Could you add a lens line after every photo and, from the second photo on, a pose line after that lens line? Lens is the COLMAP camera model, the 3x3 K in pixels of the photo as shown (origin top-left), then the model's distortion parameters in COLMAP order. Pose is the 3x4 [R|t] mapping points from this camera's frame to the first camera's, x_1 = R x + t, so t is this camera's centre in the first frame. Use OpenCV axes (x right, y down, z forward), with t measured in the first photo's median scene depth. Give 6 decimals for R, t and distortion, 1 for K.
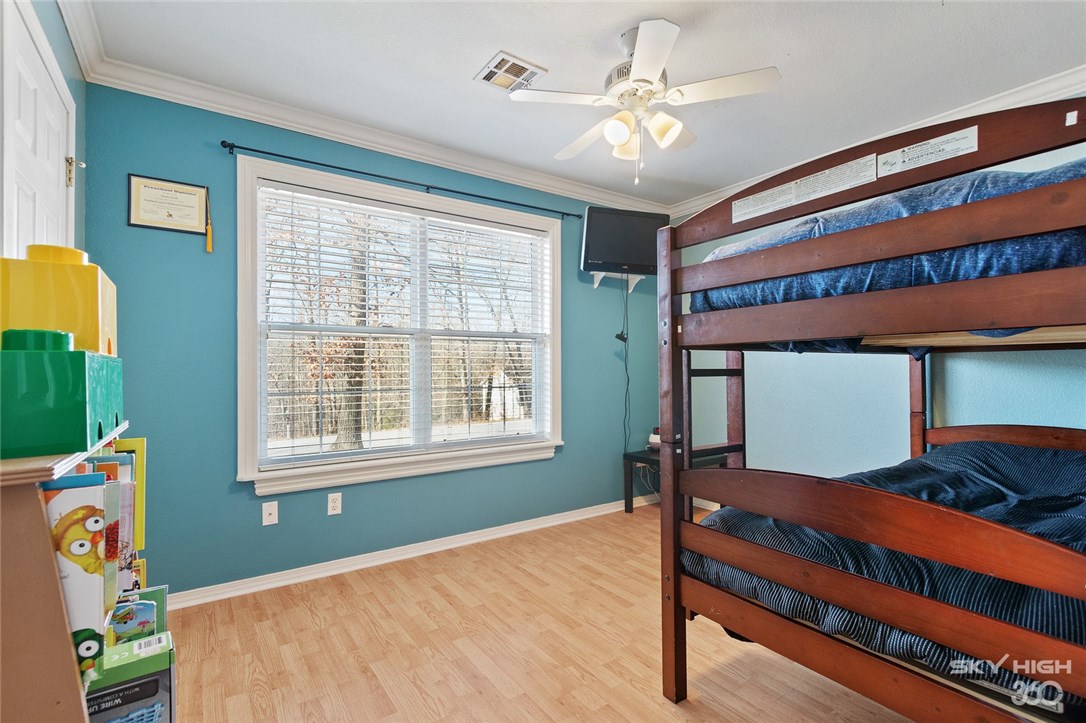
lens RADIAL K [[502.6, 0, 531.8], [0, 502.6, 359.9], [0, 0, 1]] dist [0.000614, 0.000093]
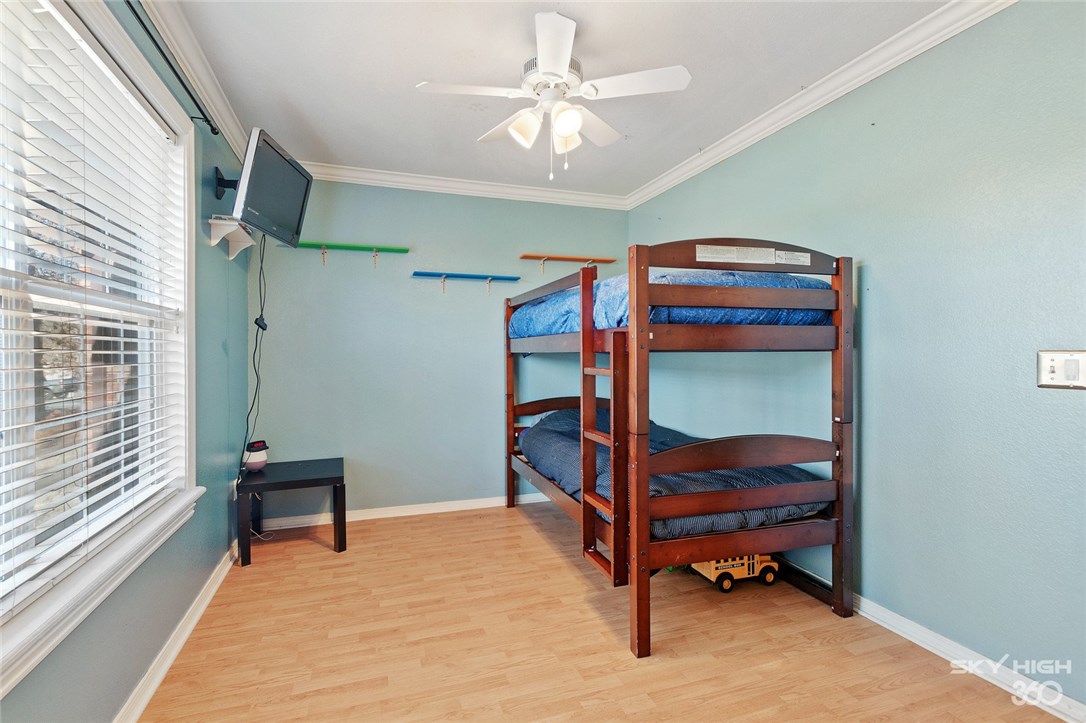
lens RADIAL K [[495.0, 0, 533.3], [0, 495.0, 365.5], [0, 0, 1]] dist [0.002592, 0.000003]
pose [[0.265422, -0.013319, 0.964040, -0.575080], [-0.015983, 0.999706, 0.018212, -0.006101], [-0.964000, -0.020242, 0.265131, 0.624188]]
